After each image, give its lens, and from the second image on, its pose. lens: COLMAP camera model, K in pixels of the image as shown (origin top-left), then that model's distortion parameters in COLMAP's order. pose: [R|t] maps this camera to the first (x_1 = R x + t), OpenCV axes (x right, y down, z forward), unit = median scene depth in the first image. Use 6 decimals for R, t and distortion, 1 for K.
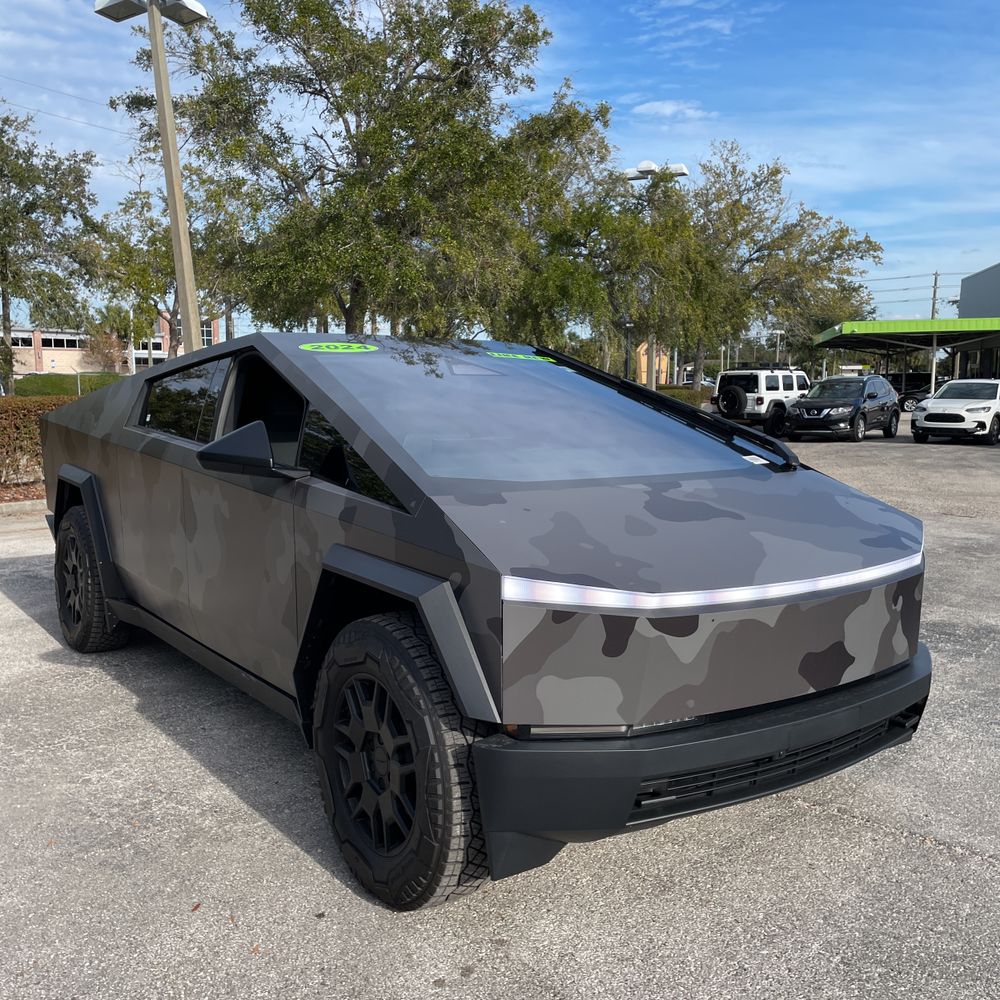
lens RADIAL K [[999.6, 0, 500.0], [0, 999.6, 500.0], [0, 0, 1]] dist [0.116761, -0.213694]
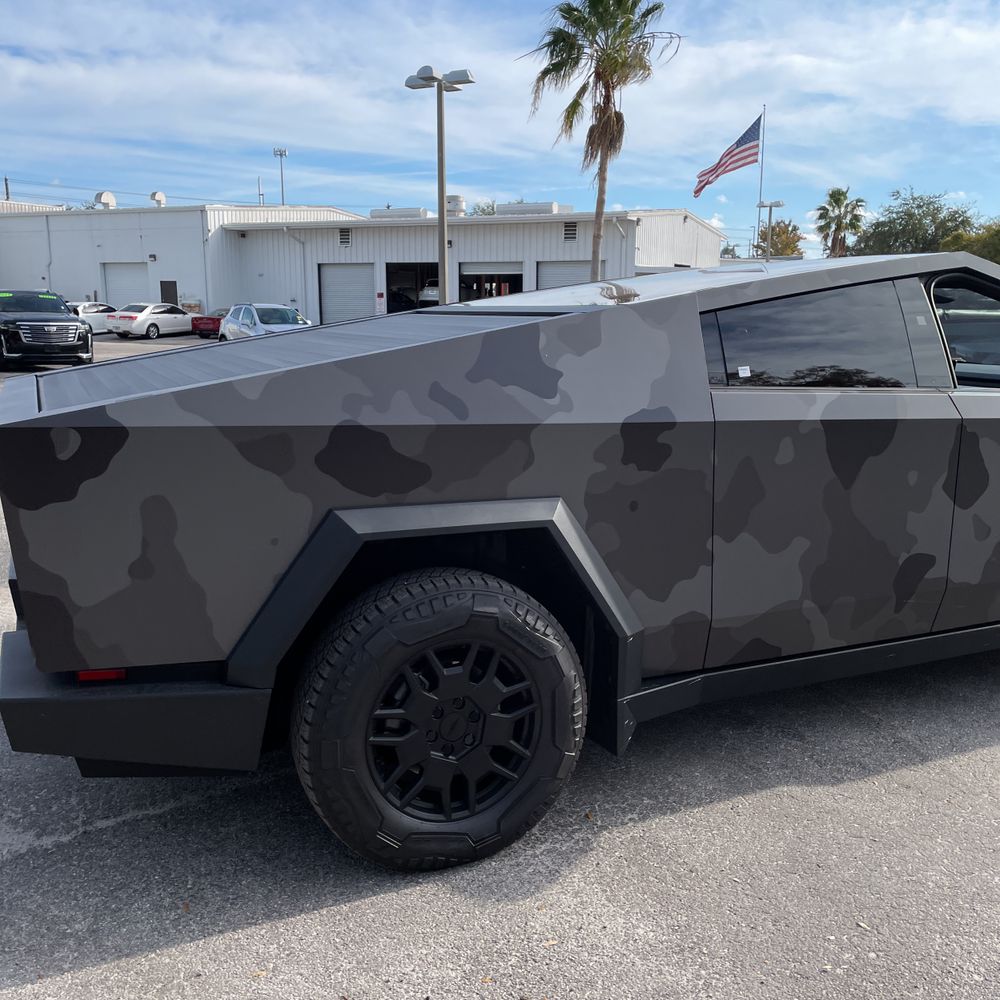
lens RADIAL K [[1000.3, 0, 503.1], [0, 1000.3, 504.1], [0, 0, 1]] dist [0.113888, -0.154474]
pose [[0.202694, -0.196127, 0.959400, -0.292440], [0.113612, 0.977832, 0.175892, -0.037275], [-0.972629, 0.073347, 0.220483, 0.294908]]
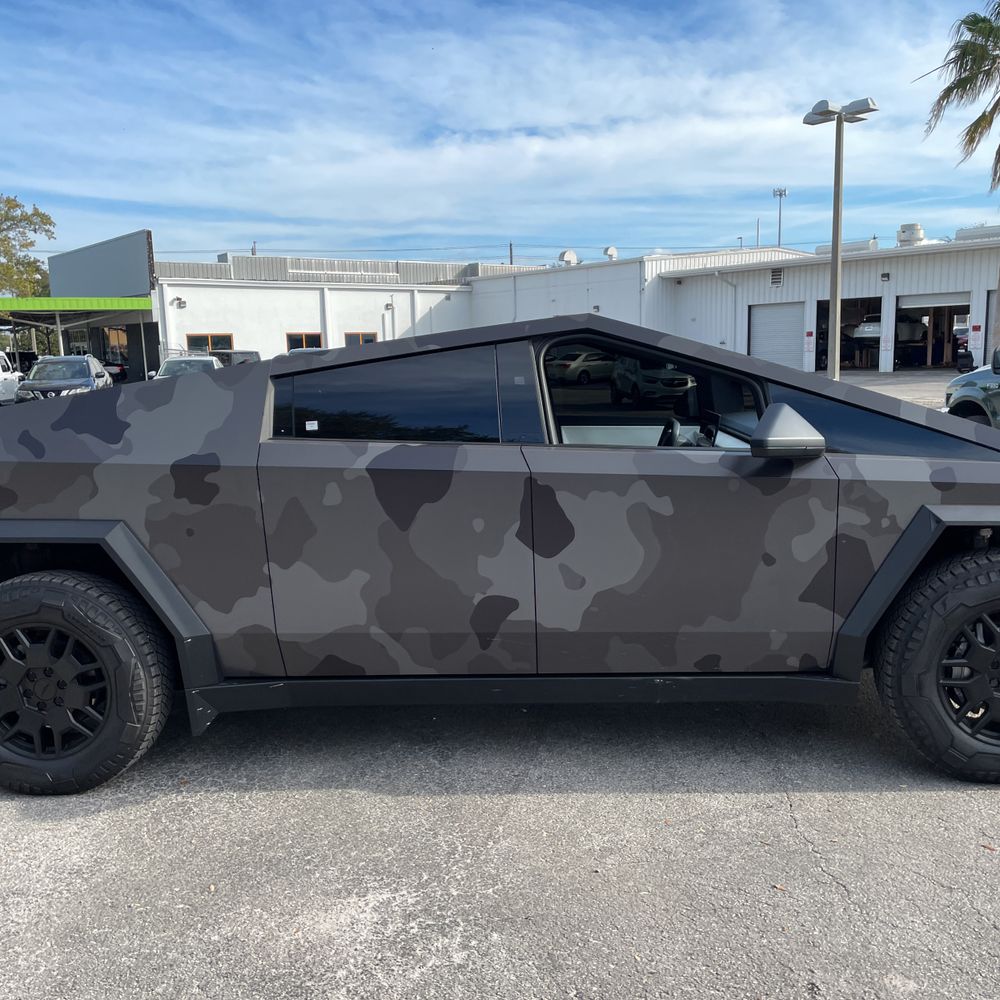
lens RADIAL K [[1005.1, 0, 499.9], [0, 1005.1, 505.0], [0, 0, 1]] dist [0.101056, -0.127085]
pose [[0.622998, -0.138746, 0.769820, -0.246694], [0.119458, 0.989475, 0.081661, -0.019459], [-0.773048, 0.041087, 0.633015, 0.121181]]
